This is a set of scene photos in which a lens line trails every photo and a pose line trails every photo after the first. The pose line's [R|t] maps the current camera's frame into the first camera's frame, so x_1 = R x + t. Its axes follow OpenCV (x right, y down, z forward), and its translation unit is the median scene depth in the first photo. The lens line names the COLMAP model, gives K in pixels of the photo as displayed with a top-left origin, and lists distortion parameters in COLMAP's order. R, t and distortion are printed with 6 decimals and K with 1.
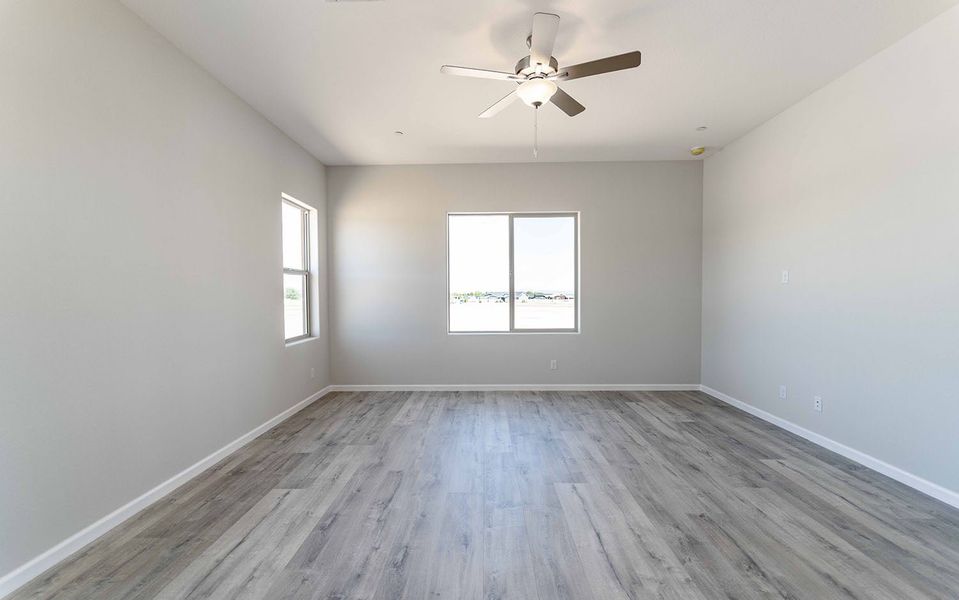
lens RADIAL K [[388.3, 0, 478.2], [0, 388.3, 302.9], [0, 0, 1]] dist [-0.001467, -0.000084]
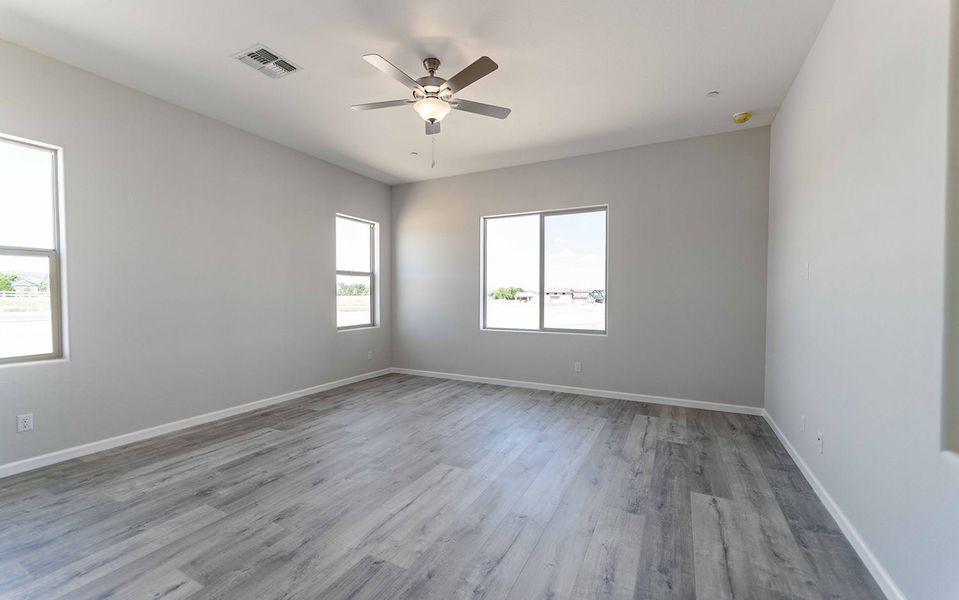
lens RADIAL K [[388.3, 0, 478.2], [0, 388.3, 302.9], [0, 0, 1]] dist [-0.001467, -0.000084]
pose [[0.900306, 0.018702, -0.434856, 0.472540], [-0.020133, 0.999796, 0.001316, 0.006161], [0.434792, 0.007570, 0.900499, 0.037426]]
